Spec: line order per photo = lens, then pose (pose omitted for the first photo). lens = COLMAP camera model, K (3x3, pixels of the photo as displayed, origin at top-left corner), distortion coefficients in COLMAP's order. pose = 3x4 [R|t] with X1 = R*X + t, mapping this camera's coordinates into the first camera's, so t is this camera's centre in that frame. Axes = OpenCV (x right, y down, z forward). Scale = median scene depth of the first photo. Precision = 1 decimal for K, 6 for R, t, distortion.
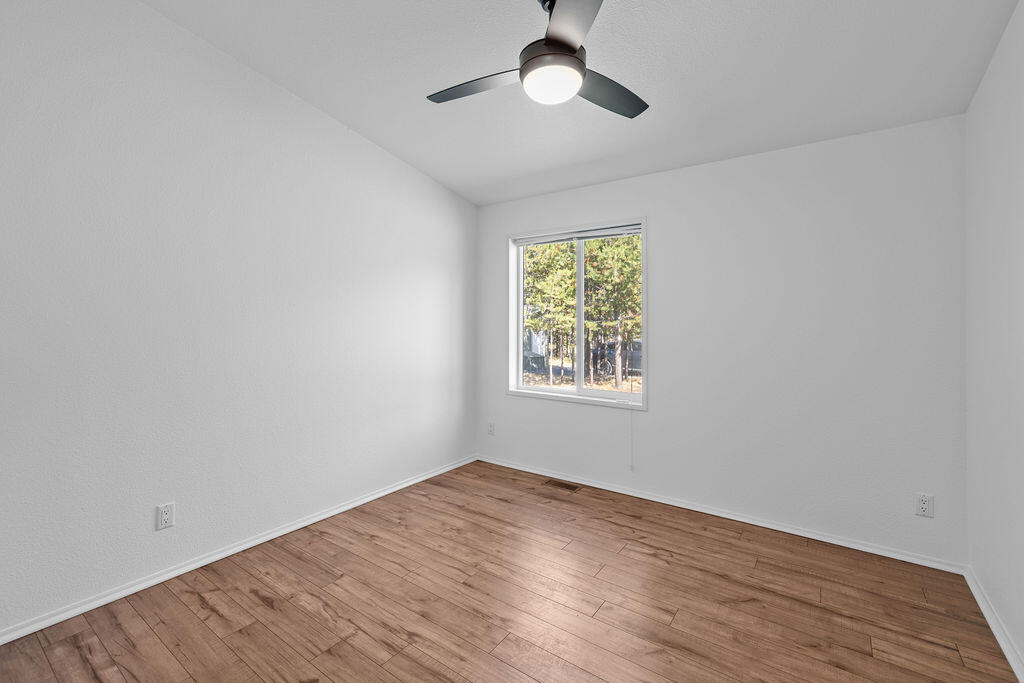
lens RADIAL K [[435.6, 0, 514.7], [0, 435.6, 339.4], [0, 0, 1]] dist [0.001409, 0.000119]
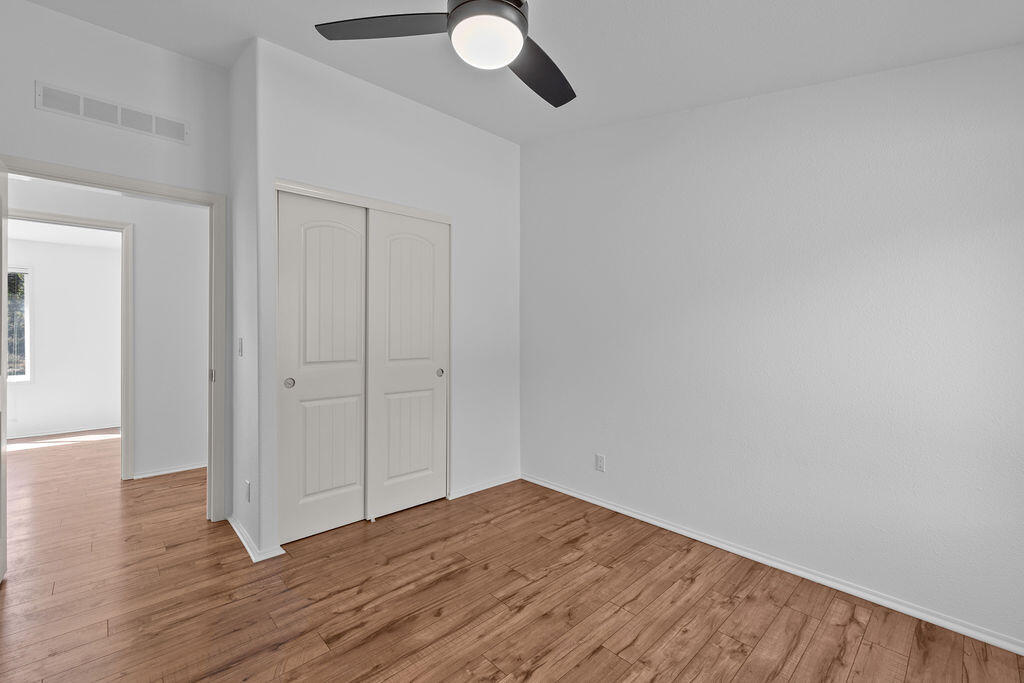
lens RADIAL K [[435.6, 0, 510.4], [0, 435.6, 339.1], [0, 0, 1]] dist [0.001409, 0.000119]
pose [[-0.196267, 0.011292, -0.980485, 0.709726], [-0.040463, 0.998989, 0.019605, -0.039274], [0.979715, 0.043521, -0.195612, 0.938966]]
